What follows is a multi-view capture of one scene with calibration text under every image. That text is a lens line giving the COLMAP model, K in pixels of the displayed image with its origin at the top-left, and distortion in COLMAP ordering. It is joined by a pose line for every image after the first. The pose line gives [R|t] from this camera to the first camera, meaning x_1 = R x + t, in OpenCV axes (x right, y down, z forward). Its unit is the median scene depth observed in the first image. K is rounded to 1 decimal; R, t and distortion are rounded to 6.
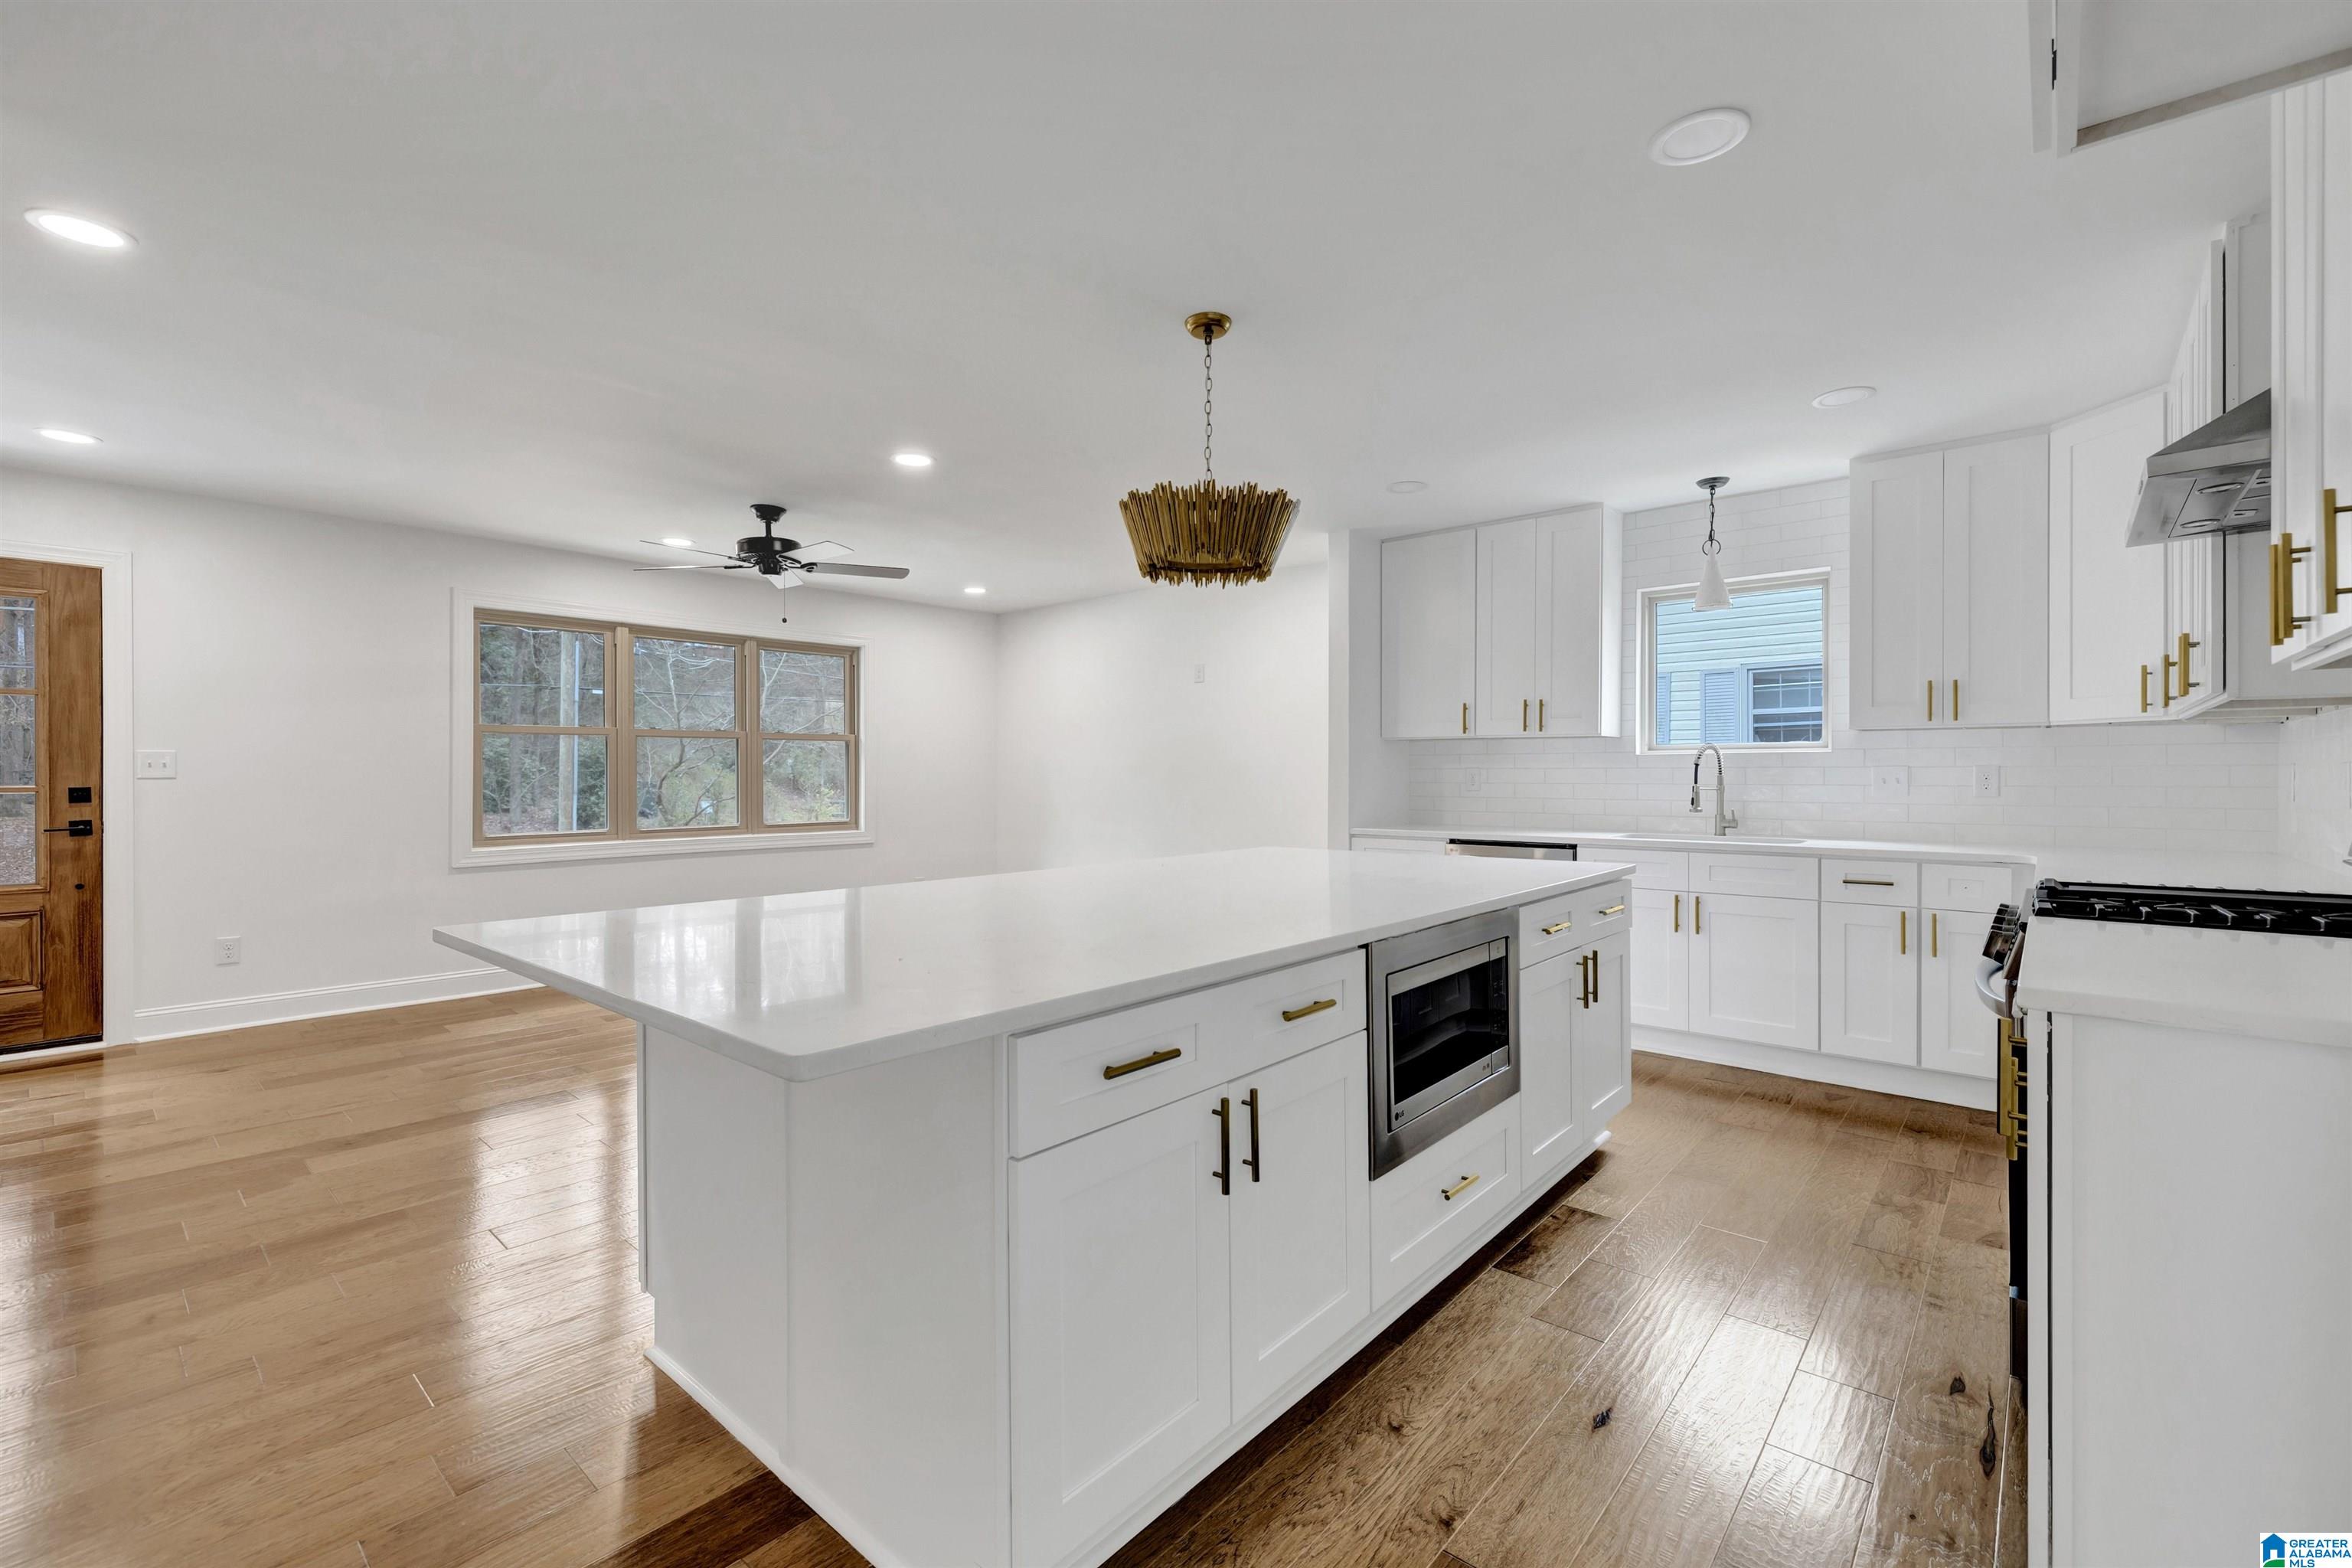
lens RADIAL K [[997.1, 0, 1181.1], [0, 997.1, 781.5], [0, 0, 1]] dist [-0.003074, -0.001099]
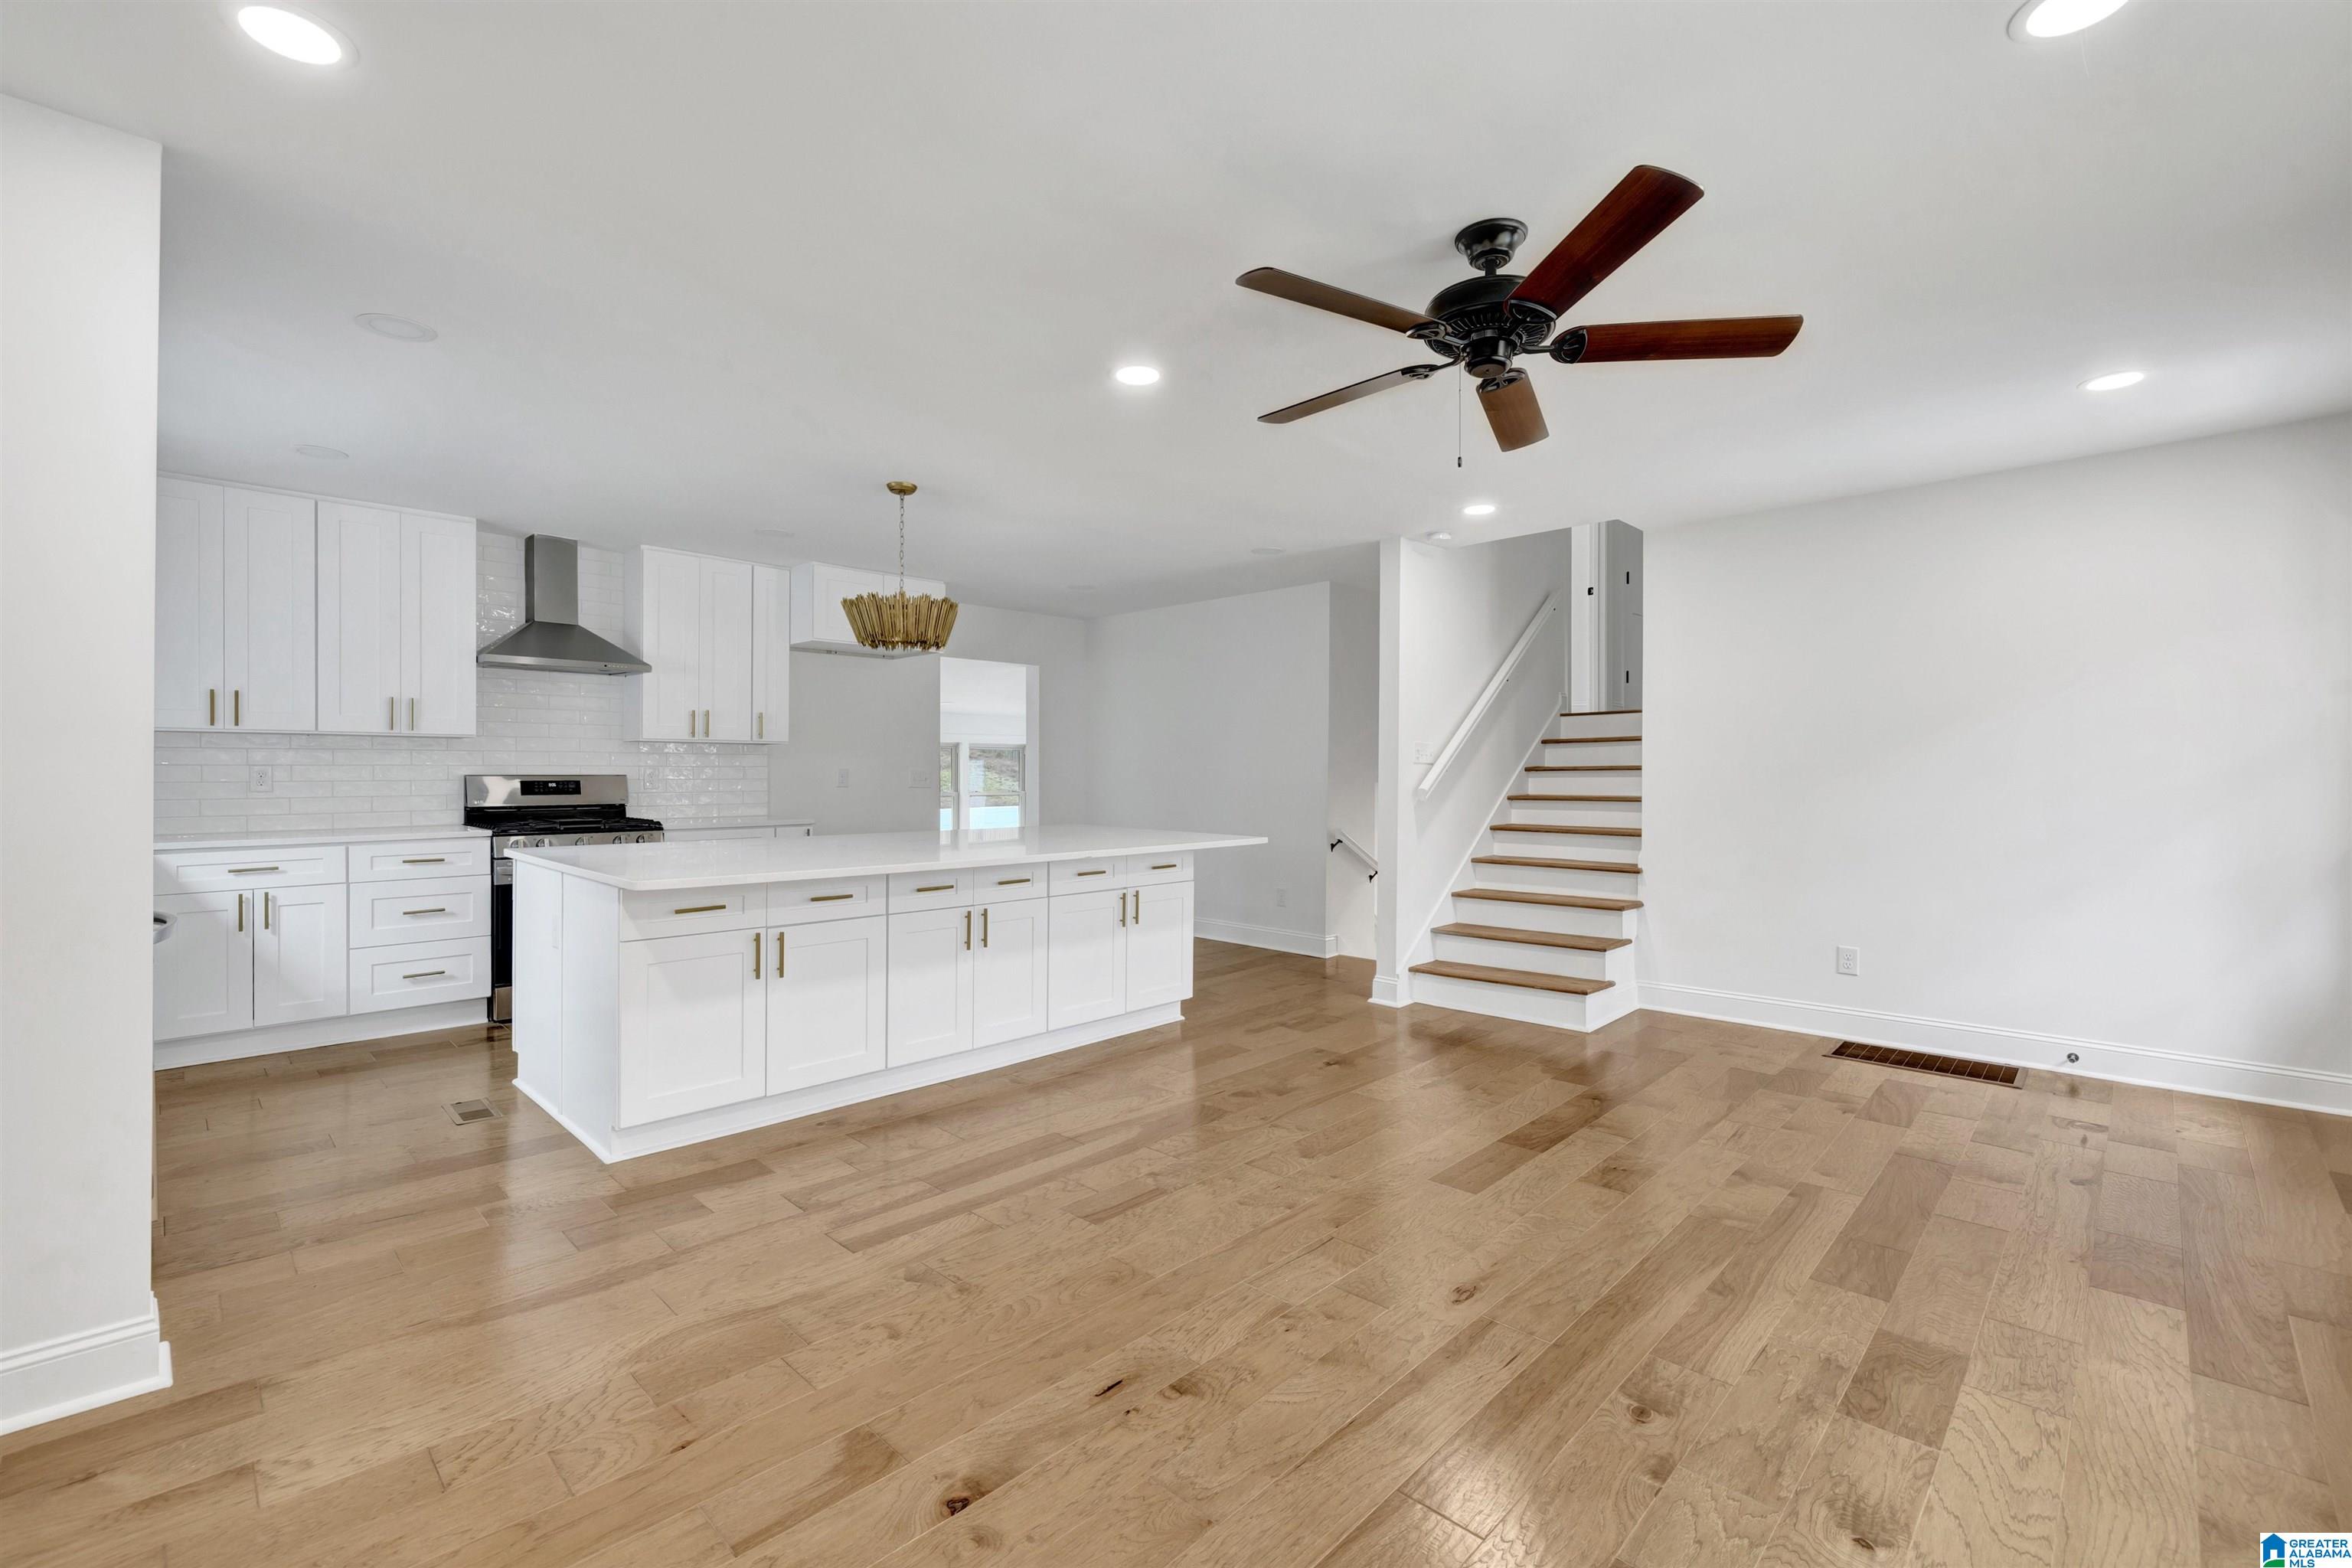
lens RADIAL K [[1007.5, 0, 1173.6], [0, 1007.5, 765.1], [0, 0, 1]] dist [-0.002140, -0.000312]
pose [[-0.998229, -0.002297, 0.059444, -0.321662], [-0.002130, 0.999994, 0.002870, -0.016056], [-0.059450, 0.002738, -0.998228, 1.666372]]
